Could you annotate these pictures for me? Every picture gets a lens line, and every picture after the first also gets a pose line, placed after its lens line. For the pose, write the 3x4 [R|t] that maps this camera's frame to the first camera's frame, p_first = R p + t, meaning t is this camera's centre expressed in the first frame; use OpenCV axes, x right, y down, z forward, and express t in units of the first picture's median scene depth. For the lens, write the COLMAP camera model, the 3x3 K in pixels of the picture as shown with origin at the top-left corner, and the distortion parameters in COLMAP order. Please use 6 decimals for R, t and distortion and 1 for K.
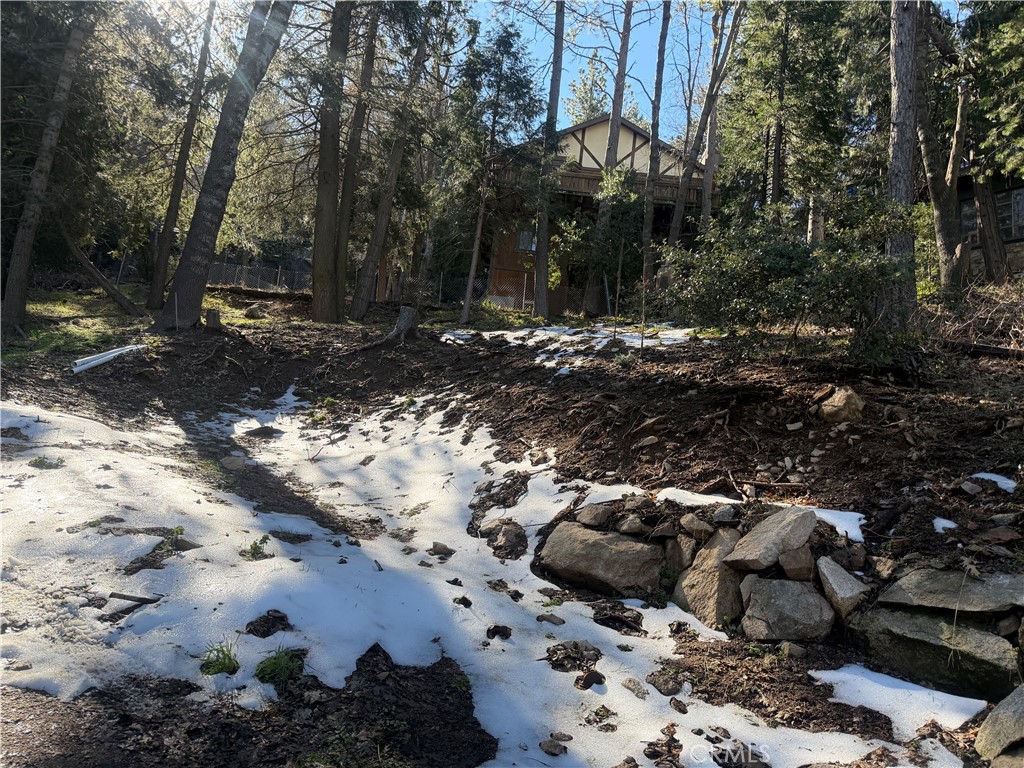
lens RADIAL K [[771.0, 0, 512.0], [0, 771.0, 384.0], [0, 0, 1]] dist [0.035194, -0.048113]
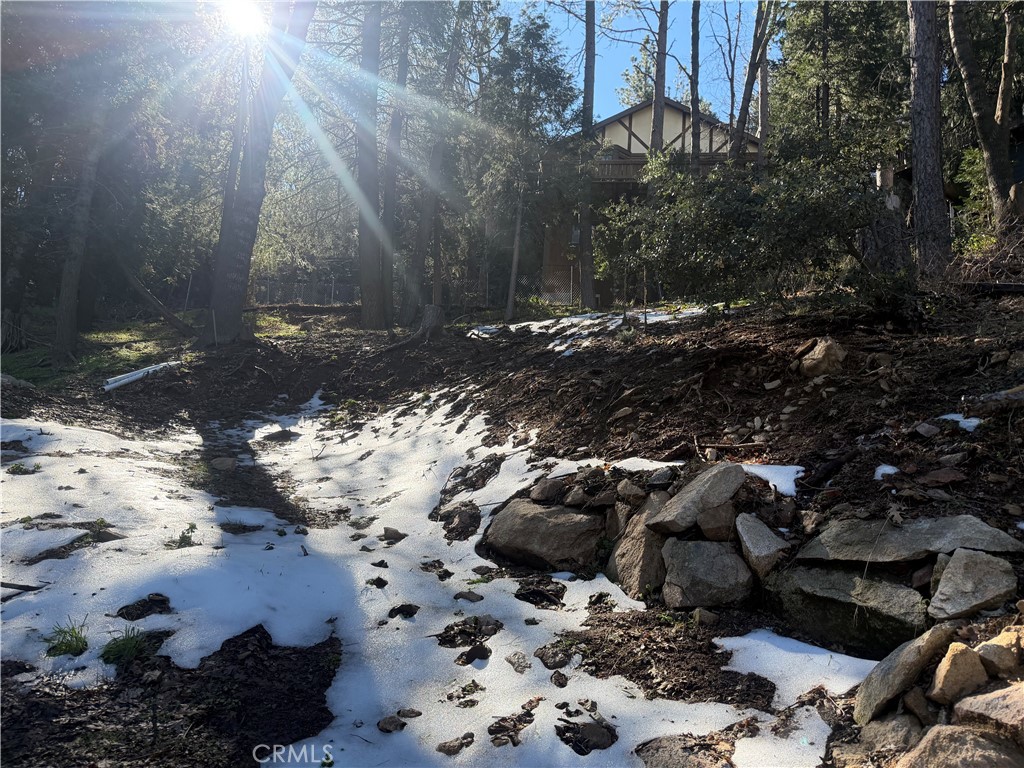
lens RADIAL K [[771.0, 0, 512.0], [0, 771.0, 384.0], [0, 0, 1]] dist [0.035194, -0.048113]
pose [[0.990282, -0.069938, -0.120210, 0.160250], [0.069122, 0.997548, -0.010950, 0.040364], [0.120681, 0.002534, 0.992688, 0.047149]]
